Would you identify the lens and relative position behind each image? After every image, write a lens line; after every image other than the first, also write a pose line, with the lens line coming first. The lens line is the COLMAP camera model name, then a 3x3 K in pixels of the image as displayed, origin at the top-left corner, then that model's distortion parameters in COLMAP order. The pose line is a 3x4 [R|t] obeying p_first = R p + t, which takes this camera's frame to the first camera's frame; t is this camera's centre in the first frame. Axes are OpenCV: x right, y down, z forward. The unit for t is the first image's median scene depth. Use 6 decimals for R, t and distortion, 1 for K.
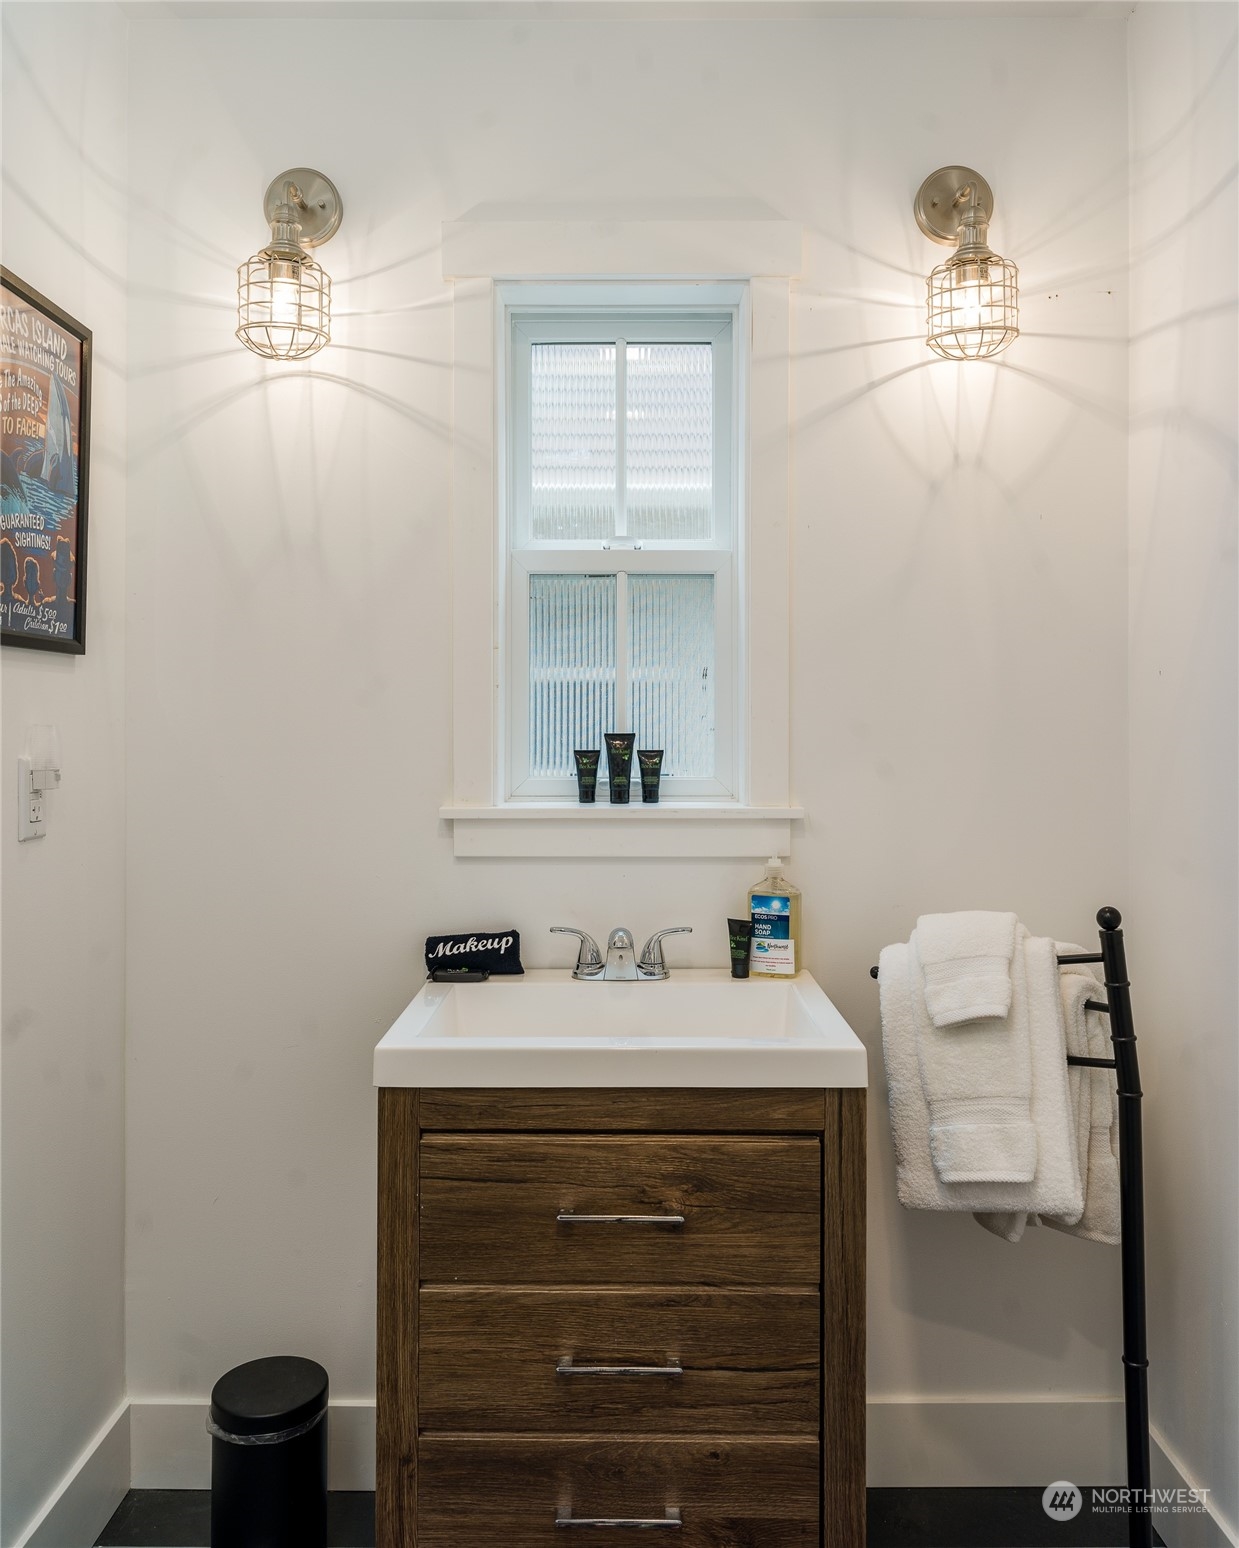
lens RADIAL K [[1174.9, 0, 619.9], [0, 1174.9, 727.3], [0, 0, 1]] dist [-0.001262, -0.000022]
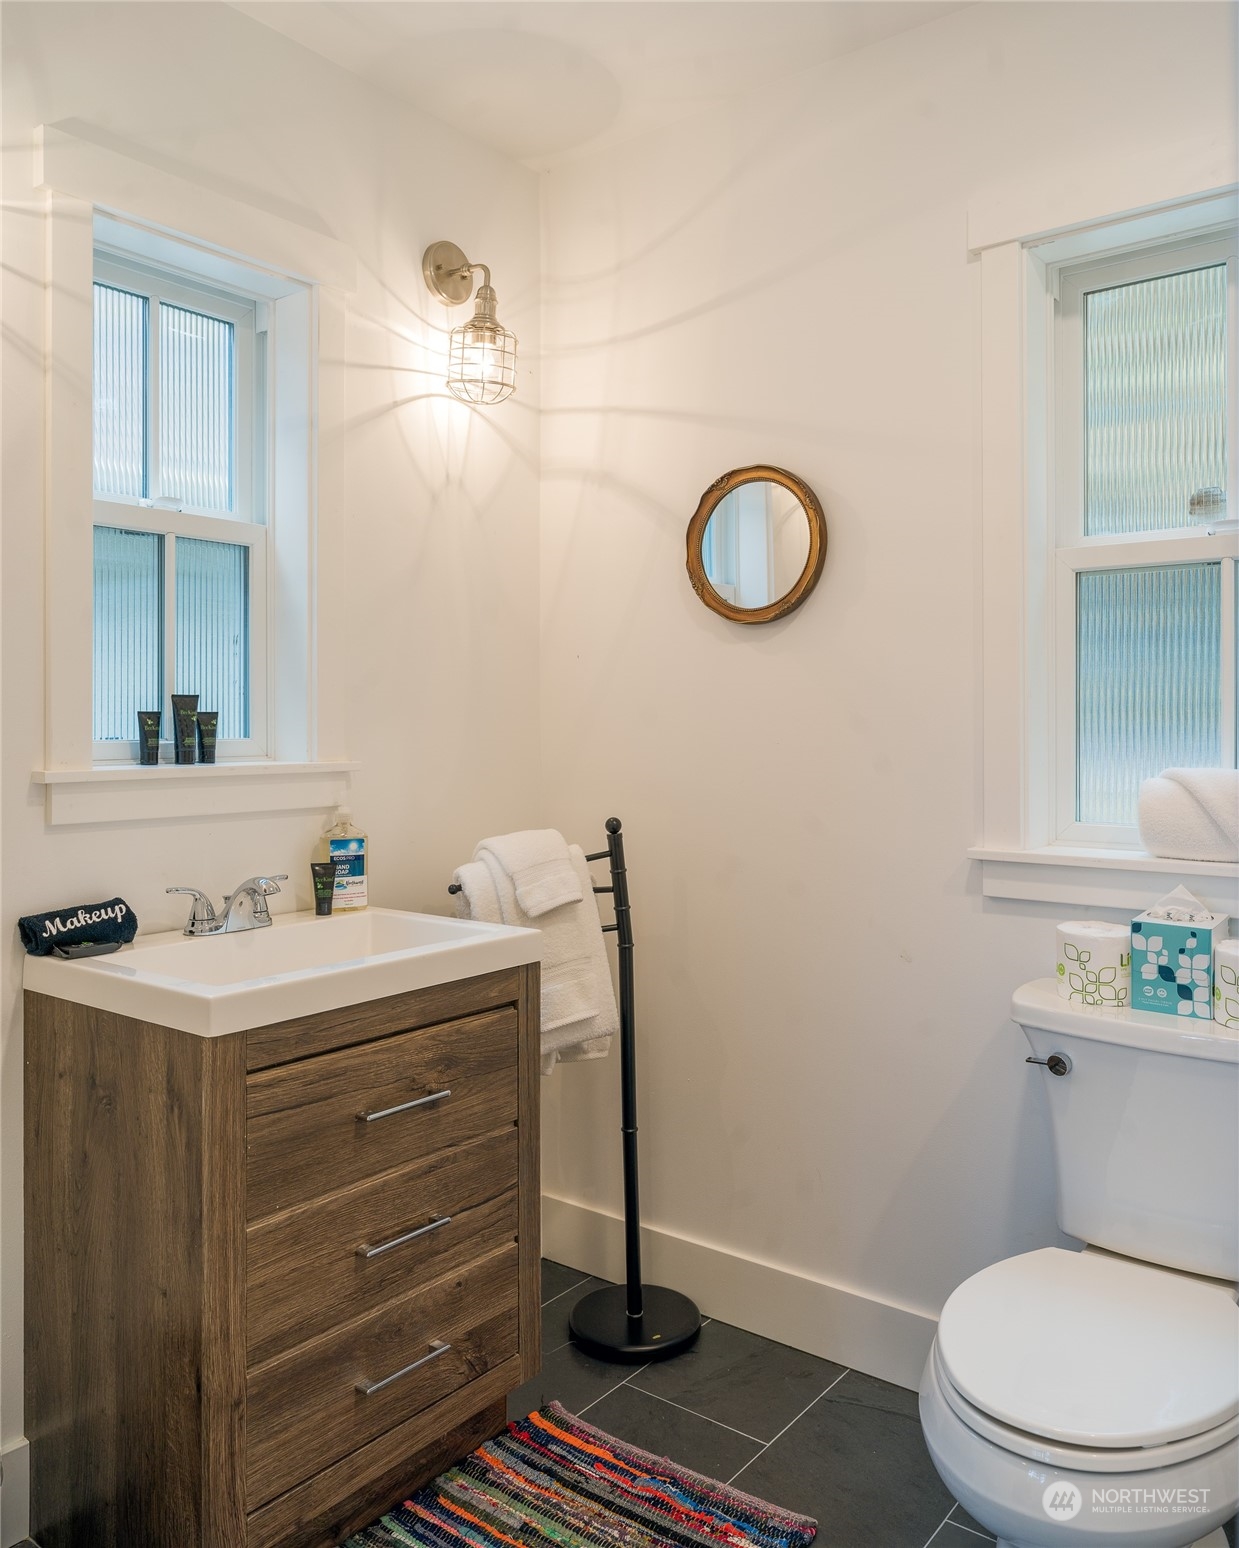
lens RADIAL K [[1174.9, 0, 619.9], [0, 1174.9, 727.3], [0, 0, 1]] dist [-0.001262, -0.000022]
pose [[0.618819, -0.002756, 0.785529, -0.702472], [0.003634, 0.999993, 0.000645, 0.042394], [-0.785525, 0.002455, 0.618825, 0.110166]]
